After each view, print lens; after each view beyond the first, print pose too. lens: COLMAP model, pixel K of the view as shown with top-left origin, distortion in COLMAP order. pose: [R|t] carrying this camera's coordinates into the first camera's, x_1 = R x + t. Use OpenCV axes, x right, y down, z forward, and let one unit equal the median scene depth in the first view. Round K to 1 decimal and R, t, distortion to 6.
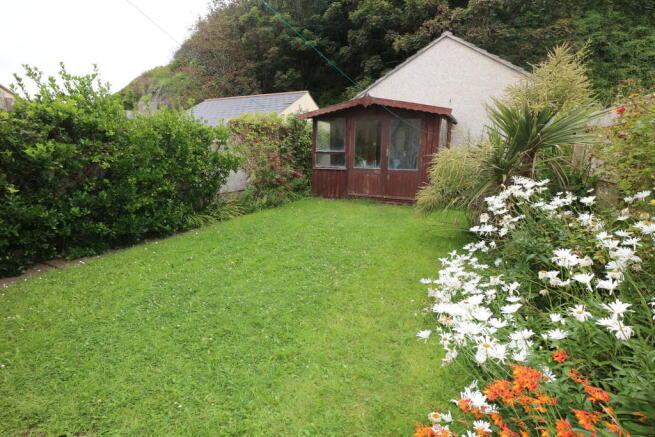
lens RADIAL K [[325.8, 0, 327.5], [0, 325.8, 218.5], [0, 0, 1]] dist [-0.064060, 0.018123]
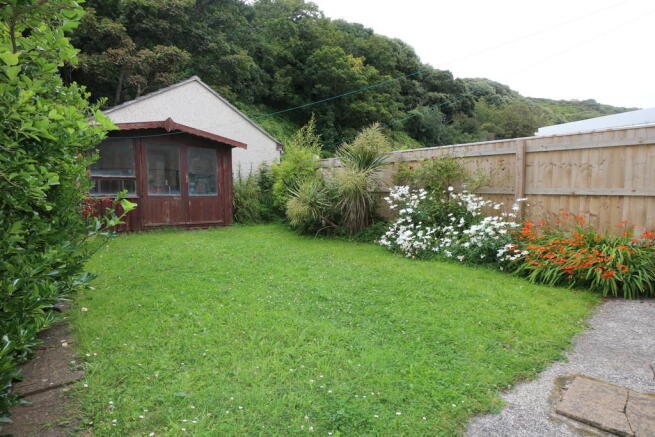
lens RADIAL K [[325.8, 0, 327.5], [0, 325.8, 218.5], [0, 0, 1]] dist [-0.064060, 0.018123]
pose [[0.410983, -0.065498, 0.909287, -0.524246], [0.182513, 0.983134, -0.011675, 0.008001], [-0.893186, 0.170755, 0.416006, 0.206601]]
